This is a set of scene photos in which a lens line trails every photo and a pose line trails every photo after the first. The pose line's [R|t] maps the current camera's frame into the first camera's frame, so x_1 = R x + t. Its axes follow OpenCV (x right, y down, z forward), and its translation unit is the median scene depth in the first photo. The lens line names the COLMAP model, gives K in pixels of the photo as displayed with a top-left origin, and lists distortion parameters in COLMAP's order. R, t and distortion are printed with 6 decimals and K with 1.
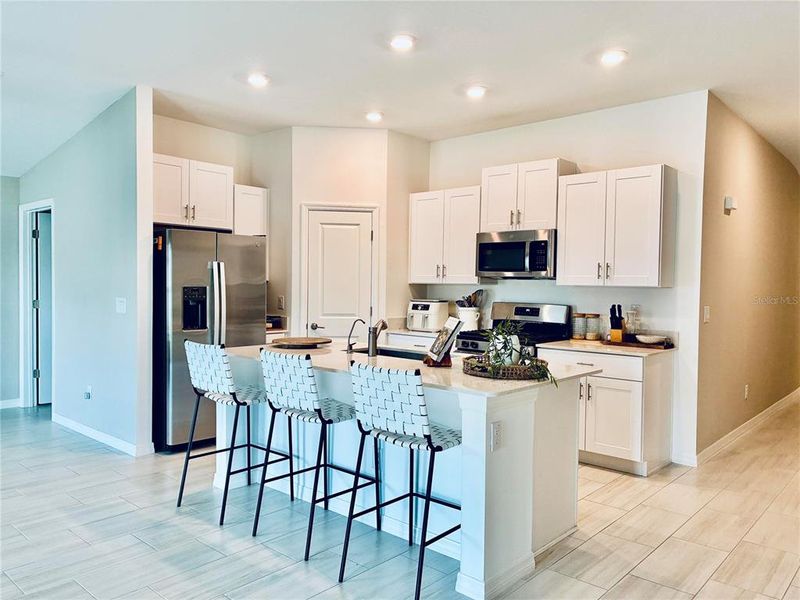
lens RADIAL K [[603.2, 0, 400.0], [0, 603.2, 300.0], [0, 0, 1]] dist [0.000363, -0.002318]
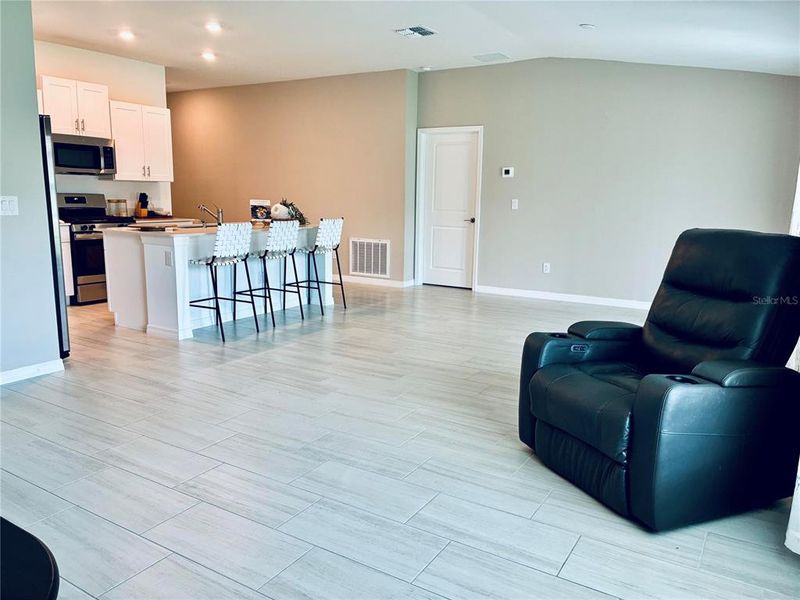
lens RADIAL K [[603.2, 0, 400.0], [0, 603.2, 300.0], [0, 0, 1]] dist [0.000363, -0.002318]
pose [[-0.182978, -0.190969, 0.964391, -1.338258], [0.005730, 0.980729, 0.195291, -0.021316], [-0.983100, 0.041260, -0.178358, 0.627367]]
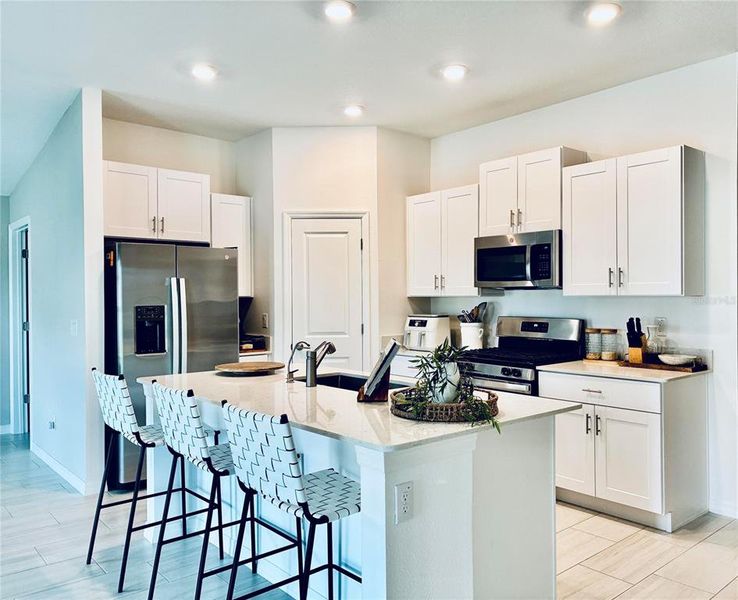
lens RADIAL K [[607.7, 0, 398.9], [0, 607.7, 298.2], [0, 0, 1]] dist [0.008627, -0.005192]
pose [[0.993990, -0.020439, -0.107549, 0.126365], [0.017810, 0.999520, -0.025349, -0.003650], [0.108015, 0.023282, 0.993877, 0.132094]]
